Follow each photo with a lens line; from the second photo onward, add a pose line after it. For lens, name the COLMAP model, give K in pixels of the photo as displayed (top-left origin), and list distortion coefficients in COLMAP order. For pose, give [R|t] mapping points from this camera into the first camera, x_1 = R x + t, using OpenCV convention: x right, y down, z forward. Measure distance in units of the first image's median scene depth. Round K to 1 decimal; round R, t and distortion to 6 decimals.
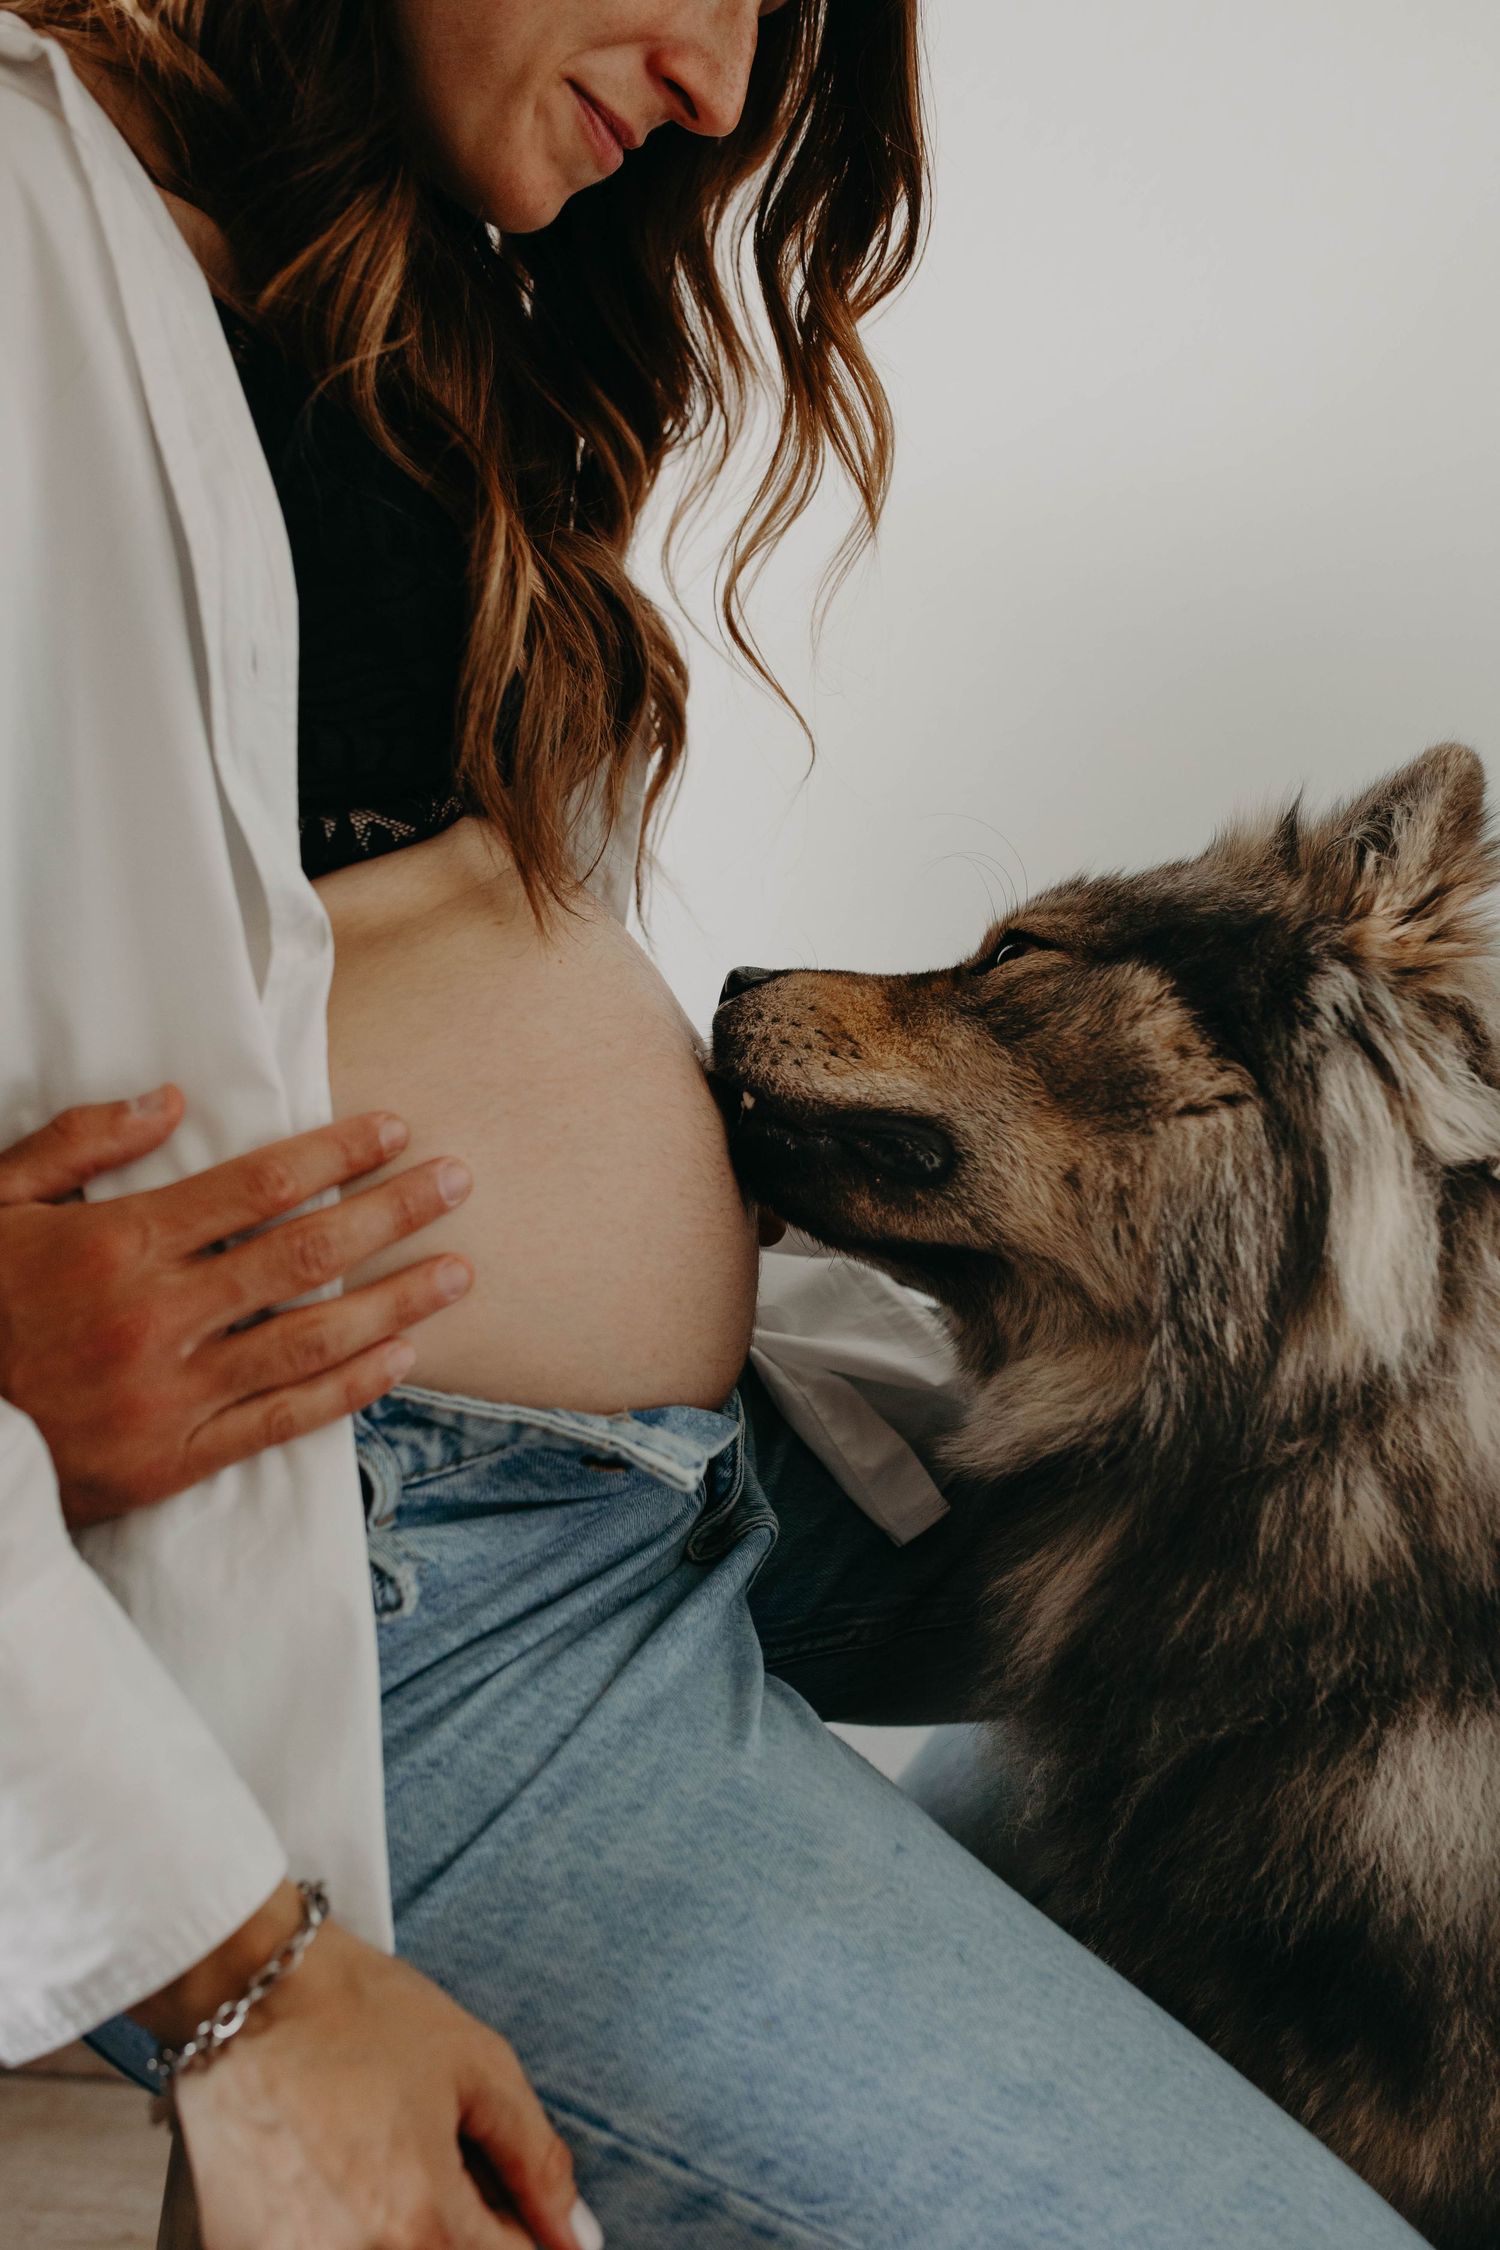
lens RADIAL K [[2280.6, 0, 745.5], [0, 2280.6, 1115.2], [0, 0, 1]] dist [0.007183, 0.000000]
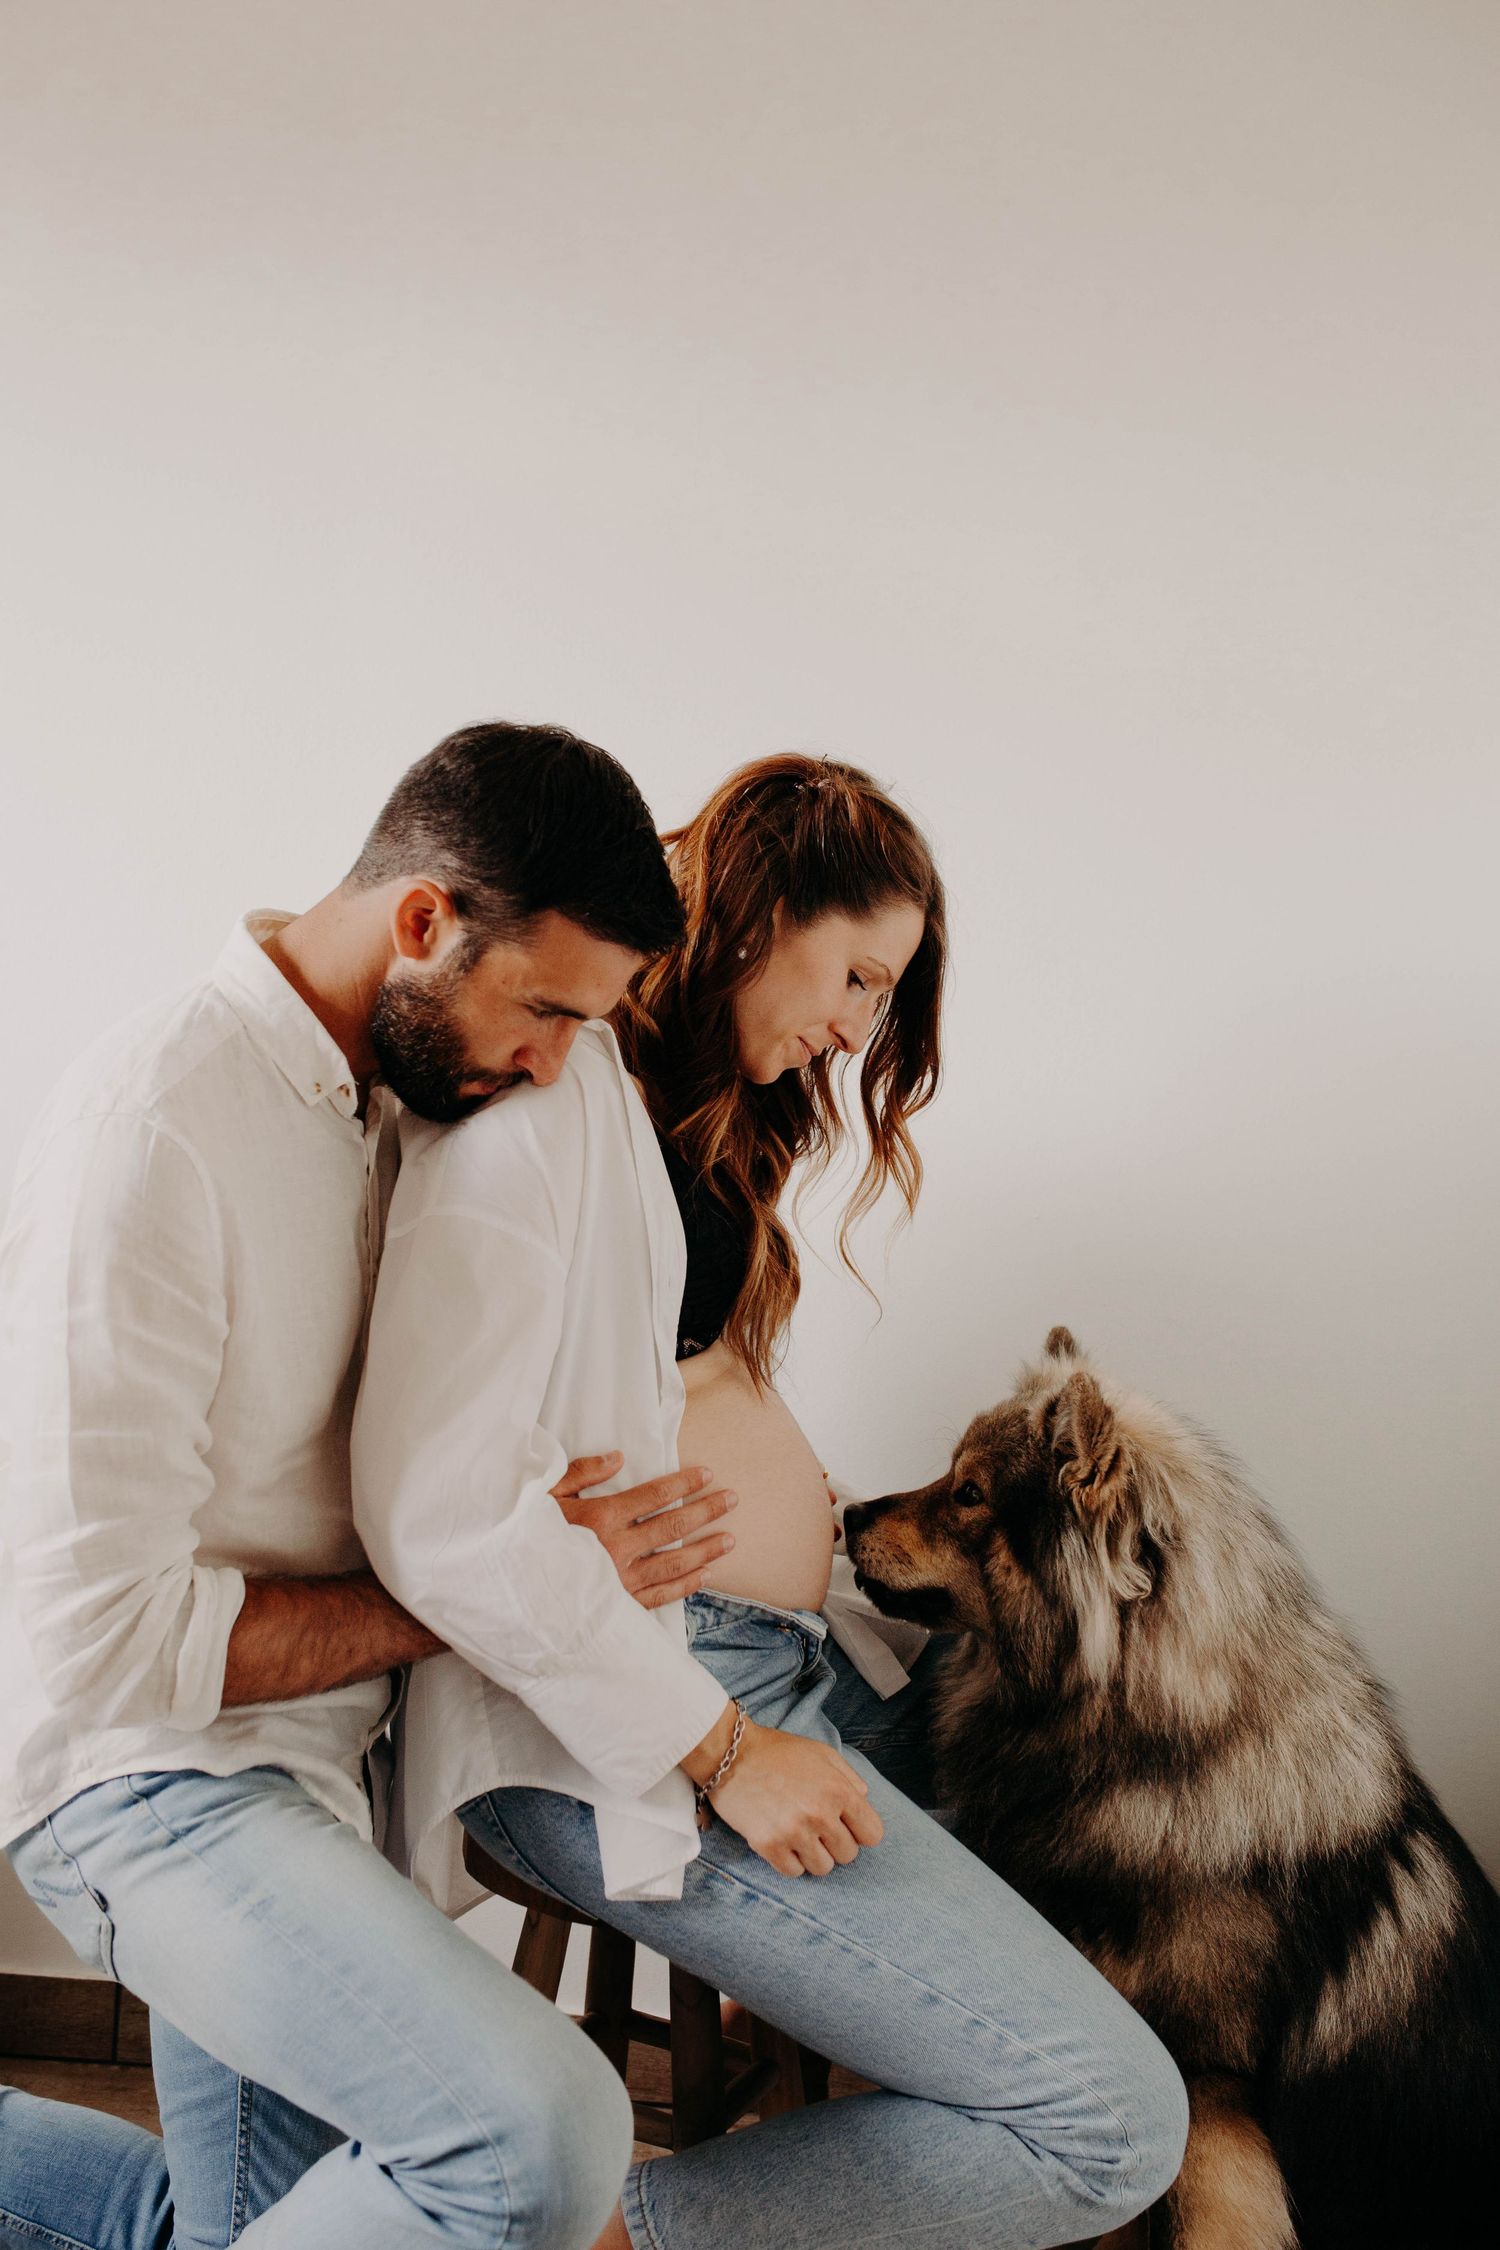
lens RADIAL K [[2280.6, 0, 759.3], [0, 2280.6, 1129.2], [0, 0, 1]] dist [0.007183, 0.000000]
pose [[0.994229, 0.076157, 0.075551, -0.303184], [-0.064010, 0.986324, -0.151879, 0.006782], [-0.086084, 0.146167, 0.985507, -1.365272]]
